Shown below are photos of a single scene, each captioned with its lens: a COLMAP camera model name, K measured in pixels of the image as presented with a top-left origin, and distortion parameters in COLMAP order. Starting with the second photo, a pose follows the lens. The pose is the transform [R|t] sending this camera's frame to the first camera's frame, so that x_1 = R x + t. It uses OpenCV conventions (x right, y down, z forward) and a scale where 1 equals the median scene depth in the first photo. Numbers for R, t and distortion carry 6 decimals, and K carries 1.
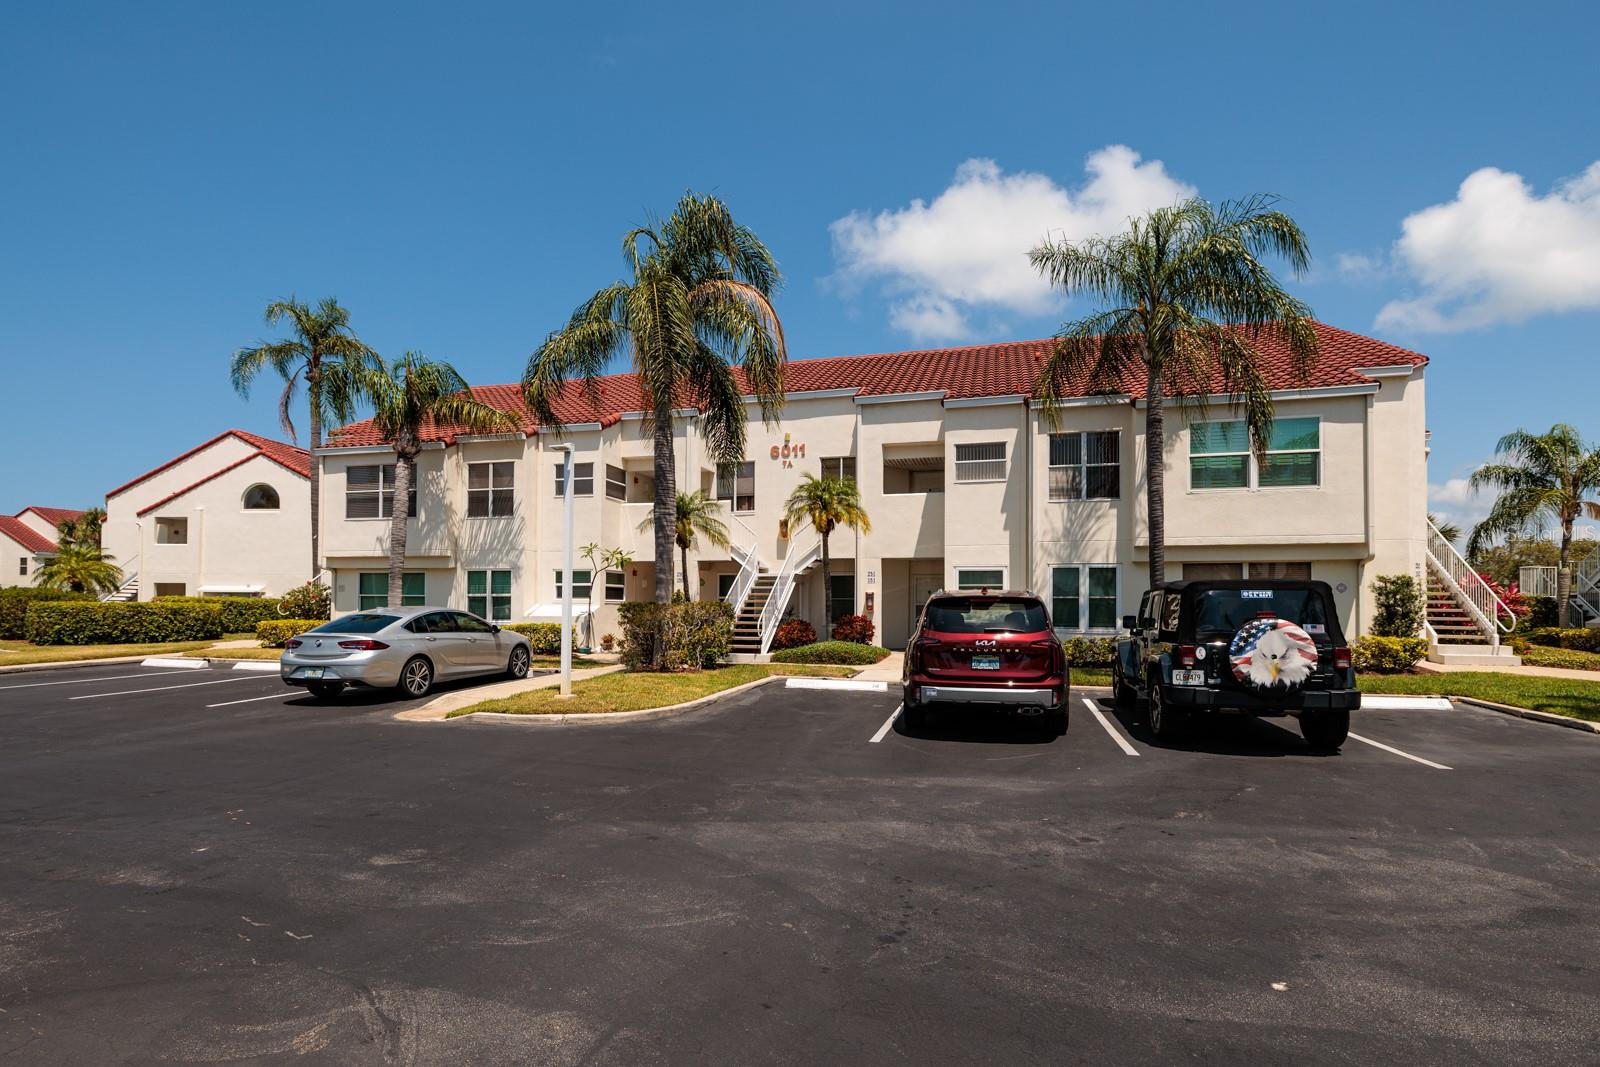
lens RADIAL K [[684.0, 0, 781.5], [0, 684.0, 573.4], [0, 0, 1]] dist [0.001906, -0.000349]
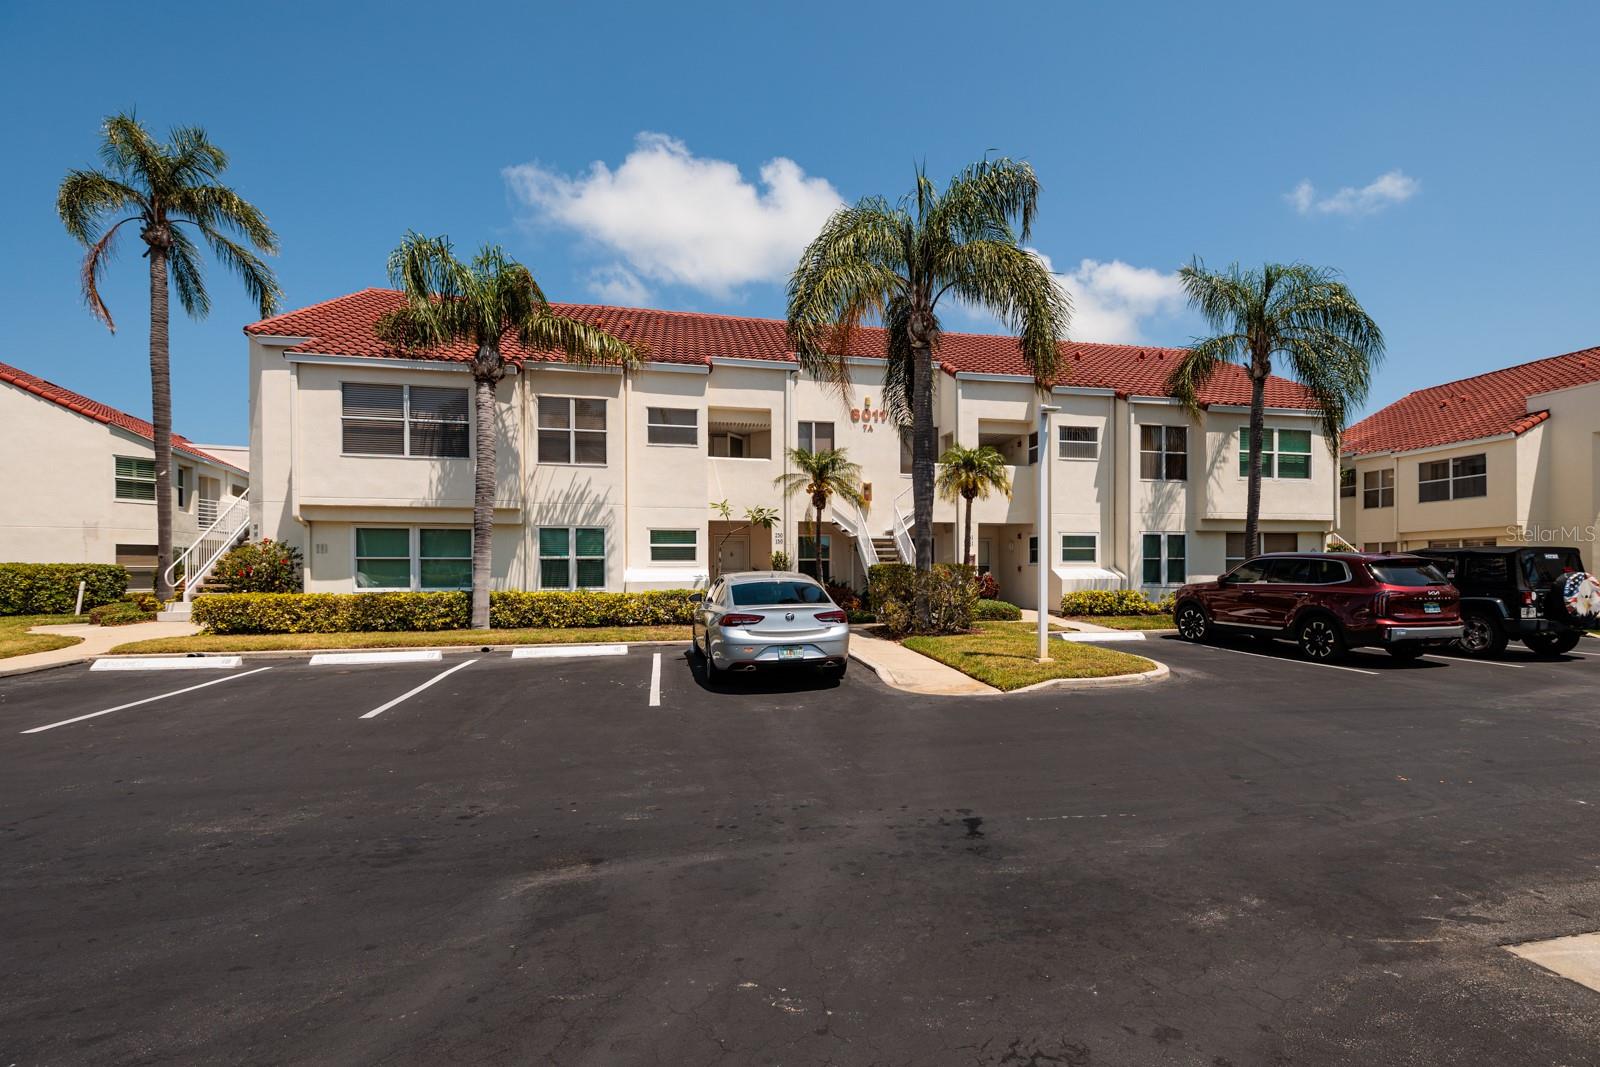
lens RADIAL K [[684.0, 0, 787.3], [0, 684.0, 551.2], [0, 0, 1]] dist [0.001906, -0.000349]
pose [[0.898088, 0.002112, 0.439810, -0.564480], [-0.012725, 0.999695, 0.021183, 0.002889], [-0.439631, -0.024621, 0.897841, 0.140721]]
